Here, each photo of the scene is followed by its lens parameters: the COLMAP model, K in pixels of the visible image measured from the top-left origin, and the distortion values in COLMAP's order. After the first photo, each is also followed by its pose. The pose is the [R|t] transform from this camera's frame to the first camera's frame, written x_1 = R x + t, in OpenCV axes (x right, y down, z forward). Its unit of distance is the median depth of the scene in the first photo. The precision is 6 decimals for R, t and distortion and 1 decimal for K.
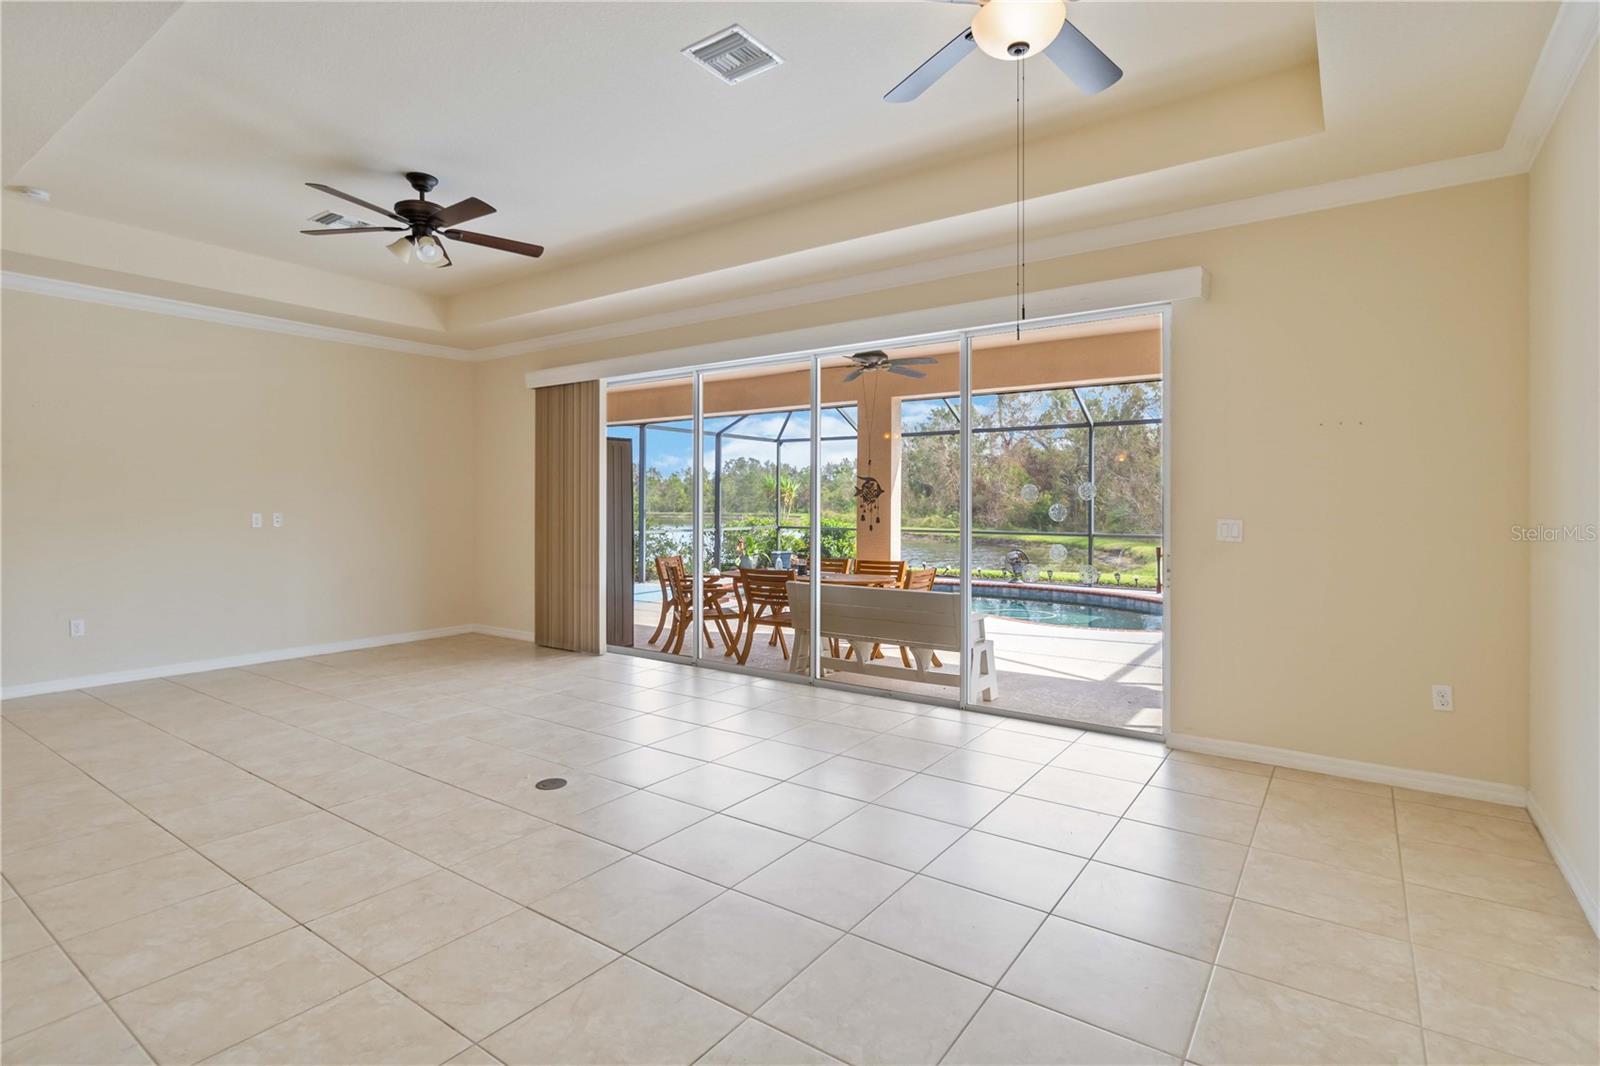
lens RADIAL K [[769.9, 0, 829.9], [0, 769.9, 510.0], [0, 0, 1]] dist [0.035691, -0.001151]
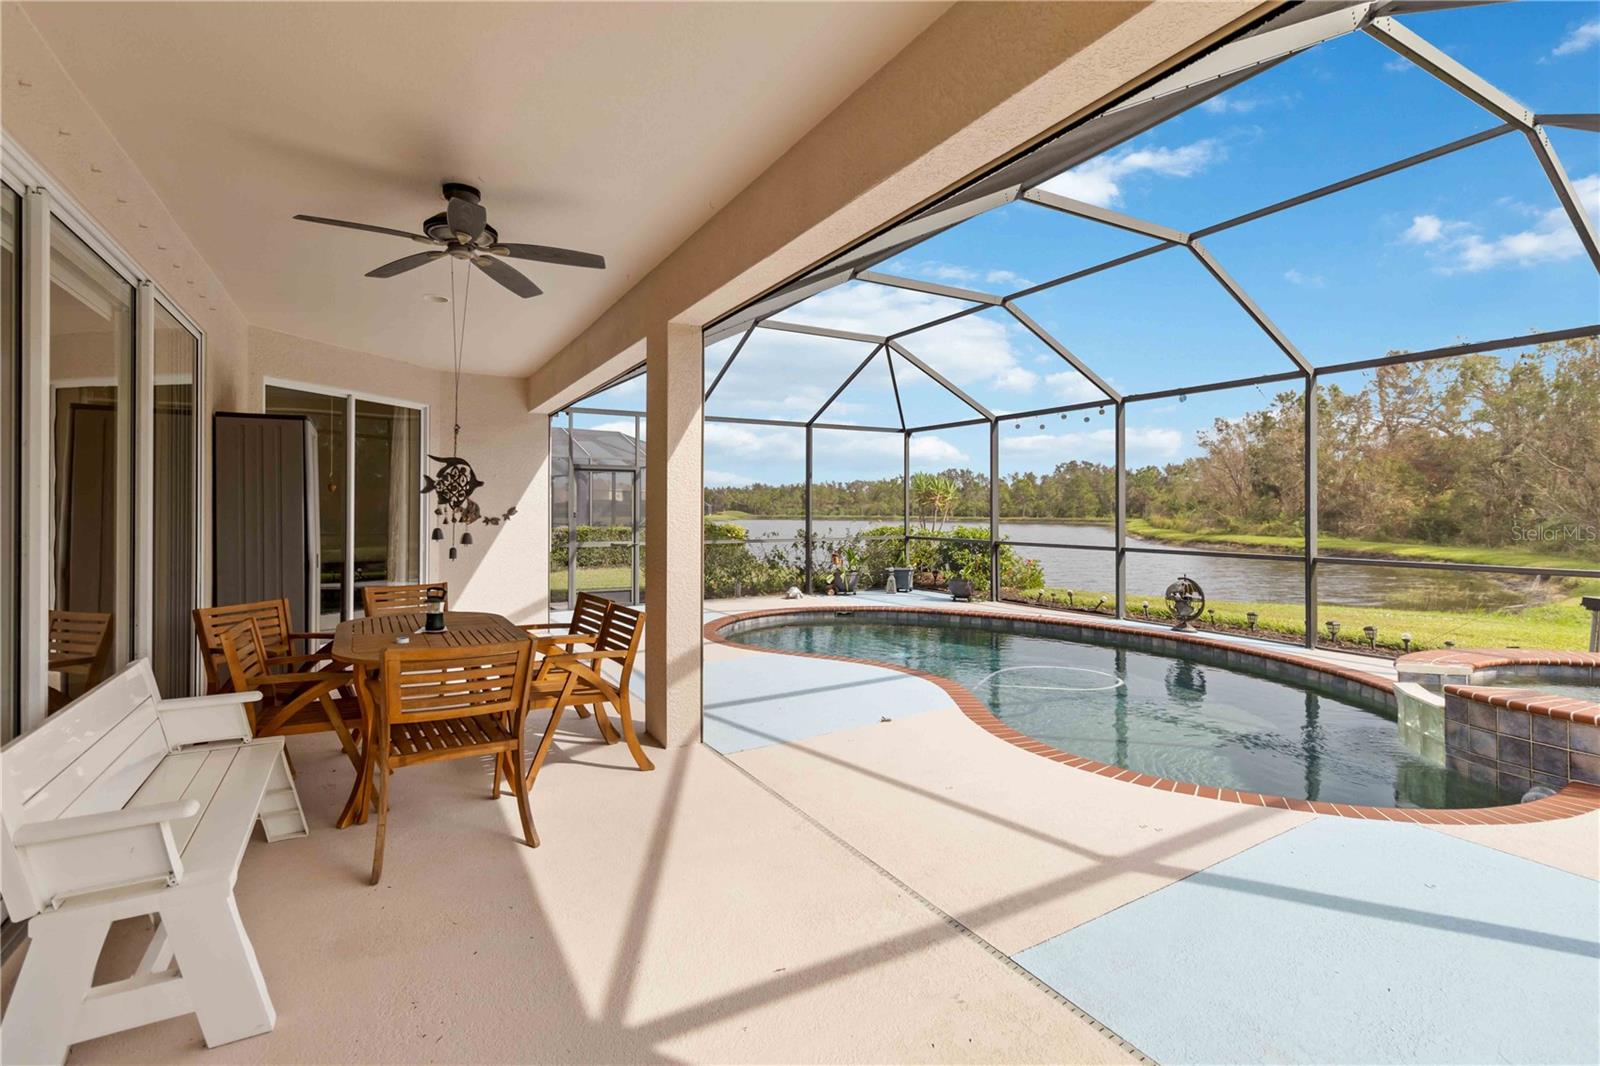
lens RADIAL K [[769.9, 0, 812.2], [0, 769.9, 502.6], [0, 0, 1]] dist [0.000976, 0.001760]
pose [[0.907508, -0.007039, -0.419976, 0.207826], [0.000235, 0.999868, -0.016251, -0.001272], [0.420034, 0.014649, 0.907390, 0.259799]]
